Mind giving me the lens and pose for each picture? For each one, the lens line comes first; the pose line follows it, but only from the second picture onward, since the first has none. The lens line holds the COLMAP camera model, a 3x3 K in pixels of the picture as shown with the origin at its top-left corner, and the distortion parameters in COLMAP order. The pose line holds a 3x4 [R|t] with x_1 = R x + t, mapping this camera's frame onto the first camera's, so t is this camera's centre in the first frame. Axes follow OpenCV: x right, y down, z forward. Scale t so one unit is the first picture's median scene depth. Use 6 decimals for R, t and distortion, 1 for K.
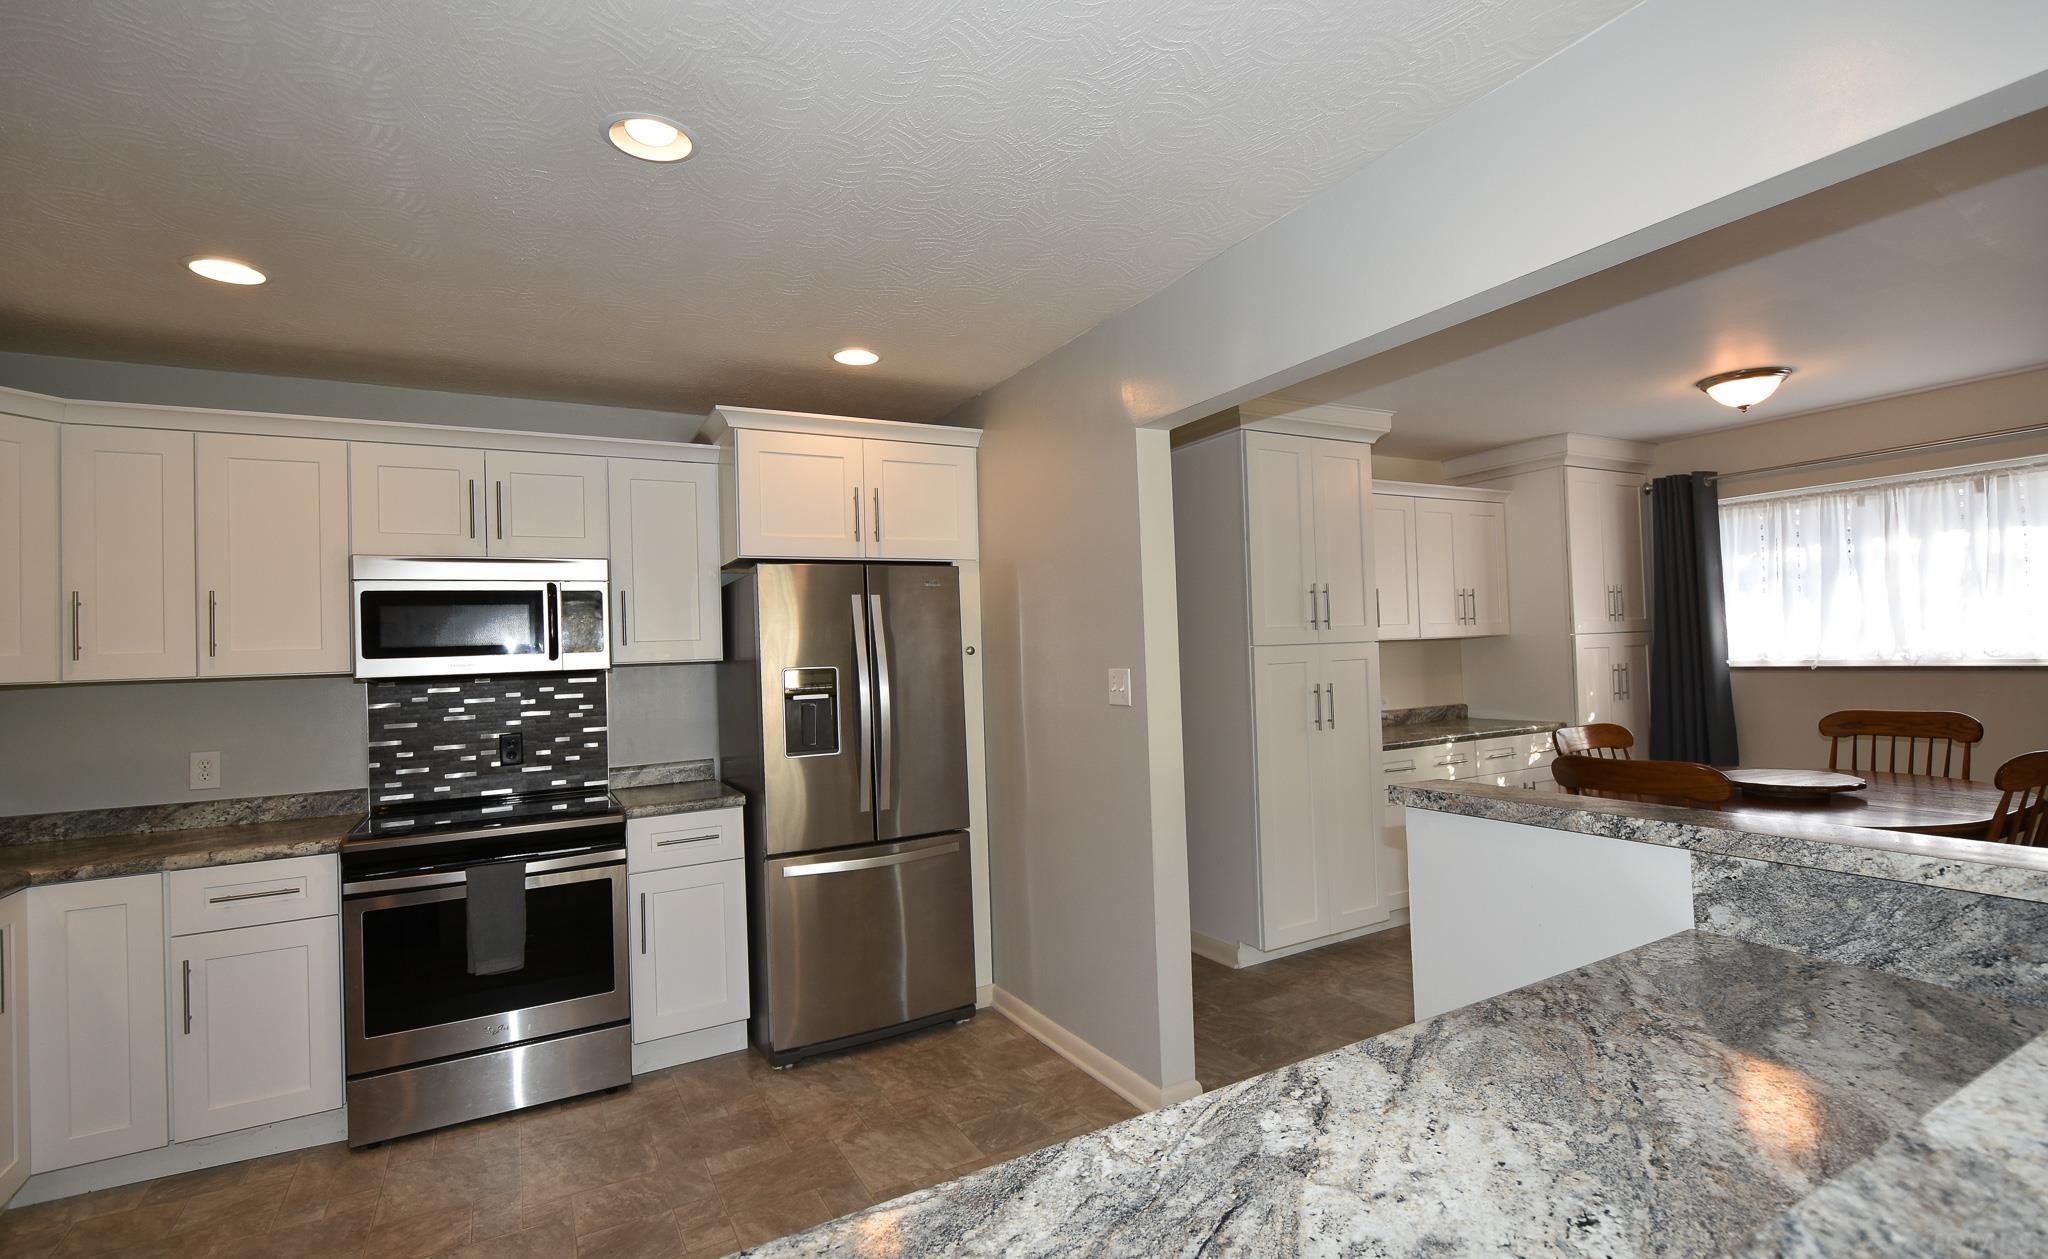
lens RADIAL K [[956.2, 0, 1059.8], [0, 956.2, 621.6], [0, 0, 1]] dist [-0.001912, -0.001372]
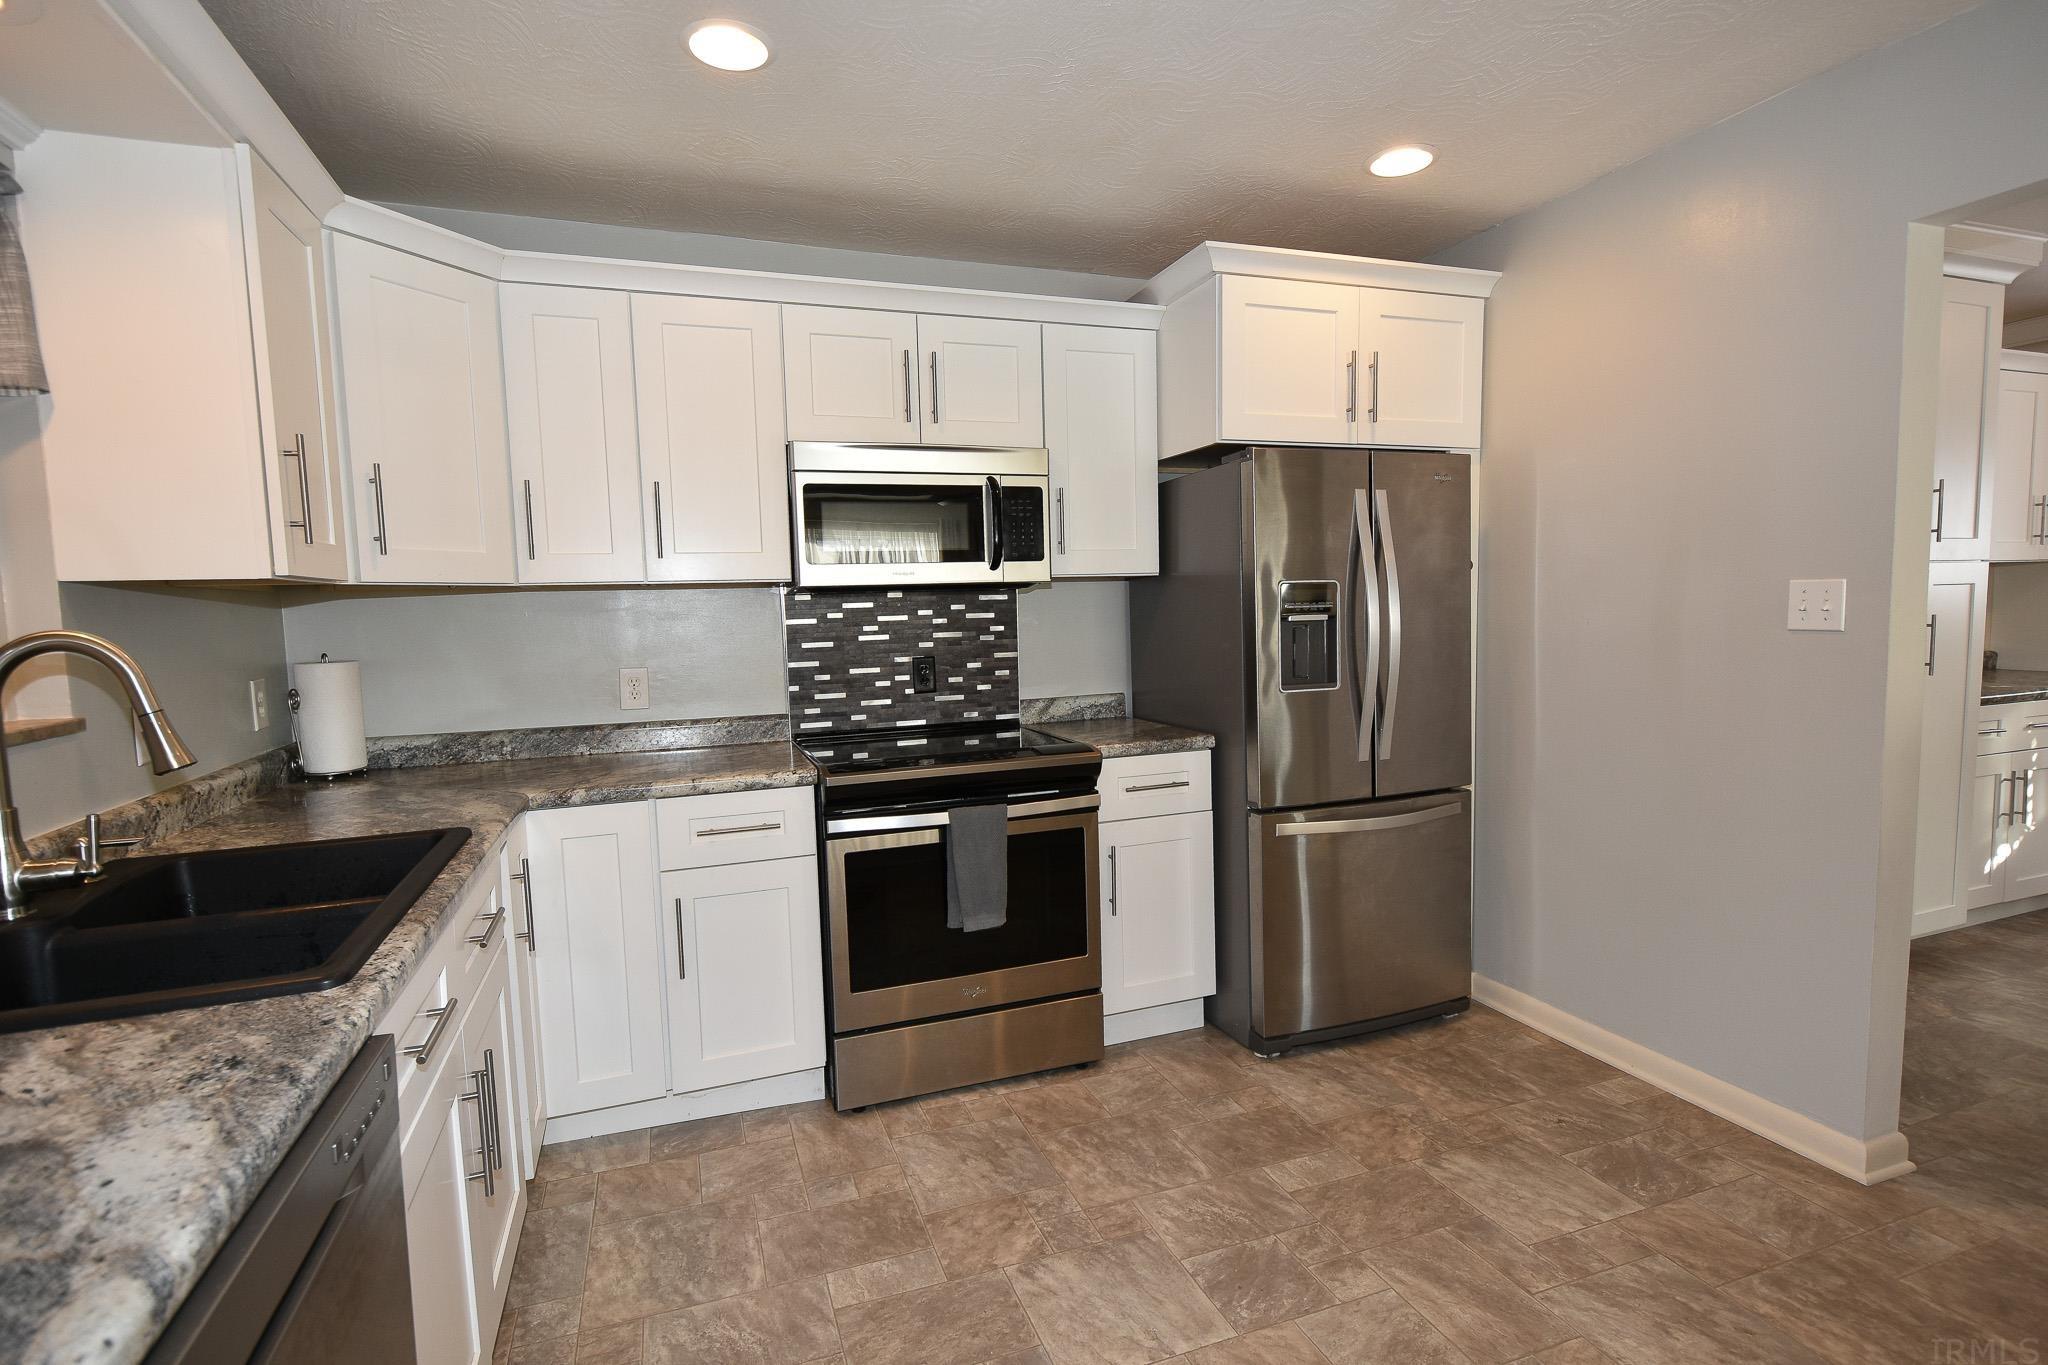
lens RADIAL K [[991.7, 0, 1024.0], [0, 991.7, 682.5], [0, 0, 1]] dist [0.011847, -0.009068]
pose [[0.984869, 0.024507, -0.171556, -0.335945], [-0.004335, 0.993124, 0.116985, 0.034875], [0.173244, -0.114472, 0.978204, 0.132227]]
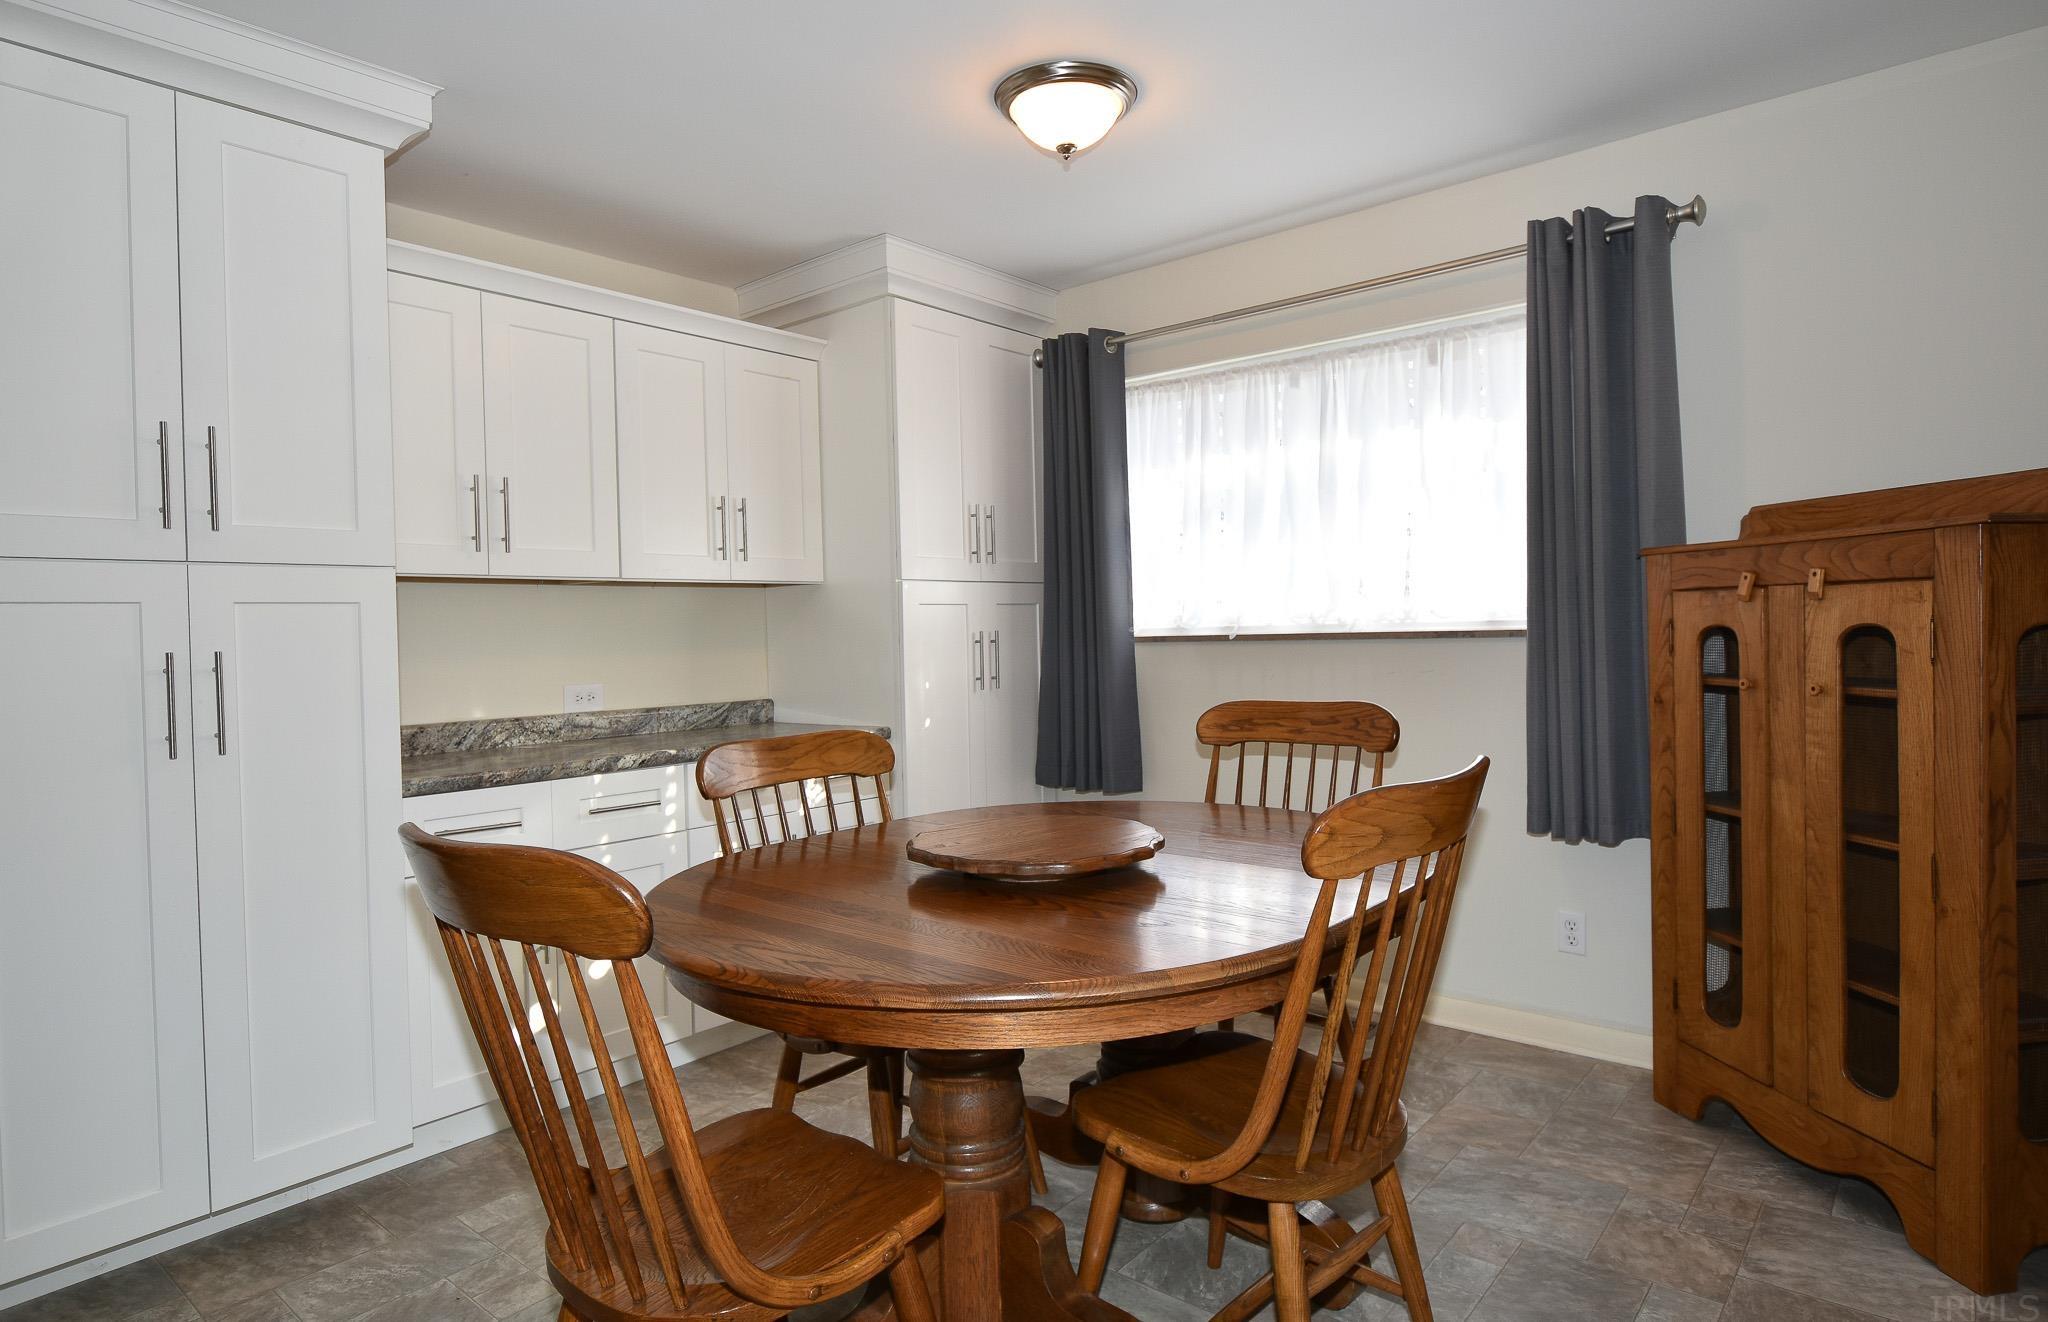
lens RADIAL K [[1145.8, 0, 1021.5], [0, 1145.8, 636.7], [0, 0, 1]] dist [0.019404, 0.000254]
pose [[0.939329, 0.010487, 0.342858, 0.534653], [-0.019246, 0.999569, 0.022152, 0.045959], [-0.342478, -0.027407, 0.939126, 0.436266]]
